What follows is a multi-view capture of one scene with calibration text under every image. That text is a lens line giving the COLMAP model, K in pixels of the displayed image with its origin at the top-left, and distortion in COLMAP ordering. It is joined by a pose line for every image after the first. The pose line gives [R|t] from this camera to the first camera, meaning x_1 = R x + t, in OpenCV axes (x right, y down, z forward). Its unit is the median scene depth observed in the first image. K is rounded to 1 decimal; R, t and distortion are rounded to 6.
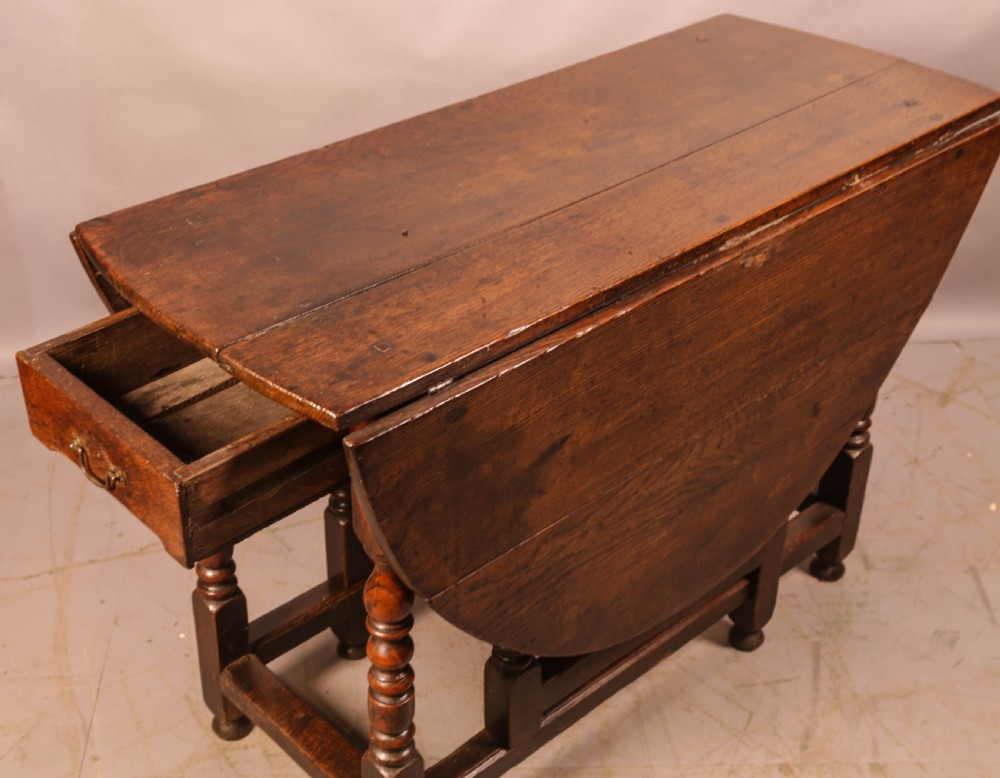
lens RADIAL K [[1394.8, 0, 407.4], [0, 1394.8, 386.1], [0, 0, 1]] dist [0.030427, 0.190919]
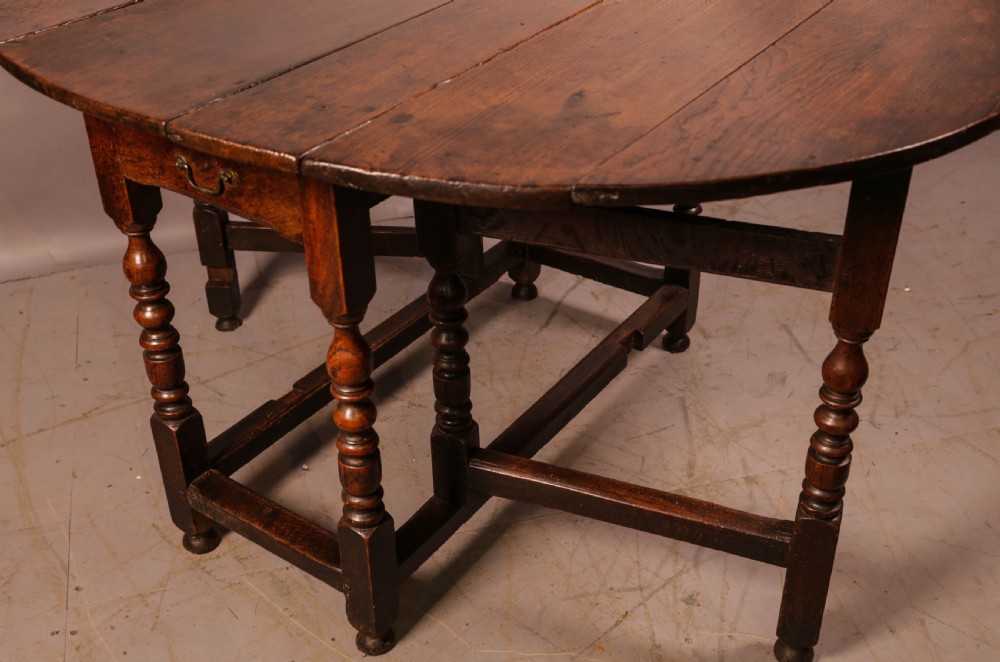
lens RADIAL K [[1116.3, 0, 458.7], [0, 1116.3, 363.6], [0, 0, 1]] dist [-0.010273, 0.112825]
pose [[0.974093, -0.141173, 0.176671, -0.075835], [0.136668, 0.989908, 0.037475, 0.118346], [-0.180179, -0.012359, 0.983556, 0.121268]]
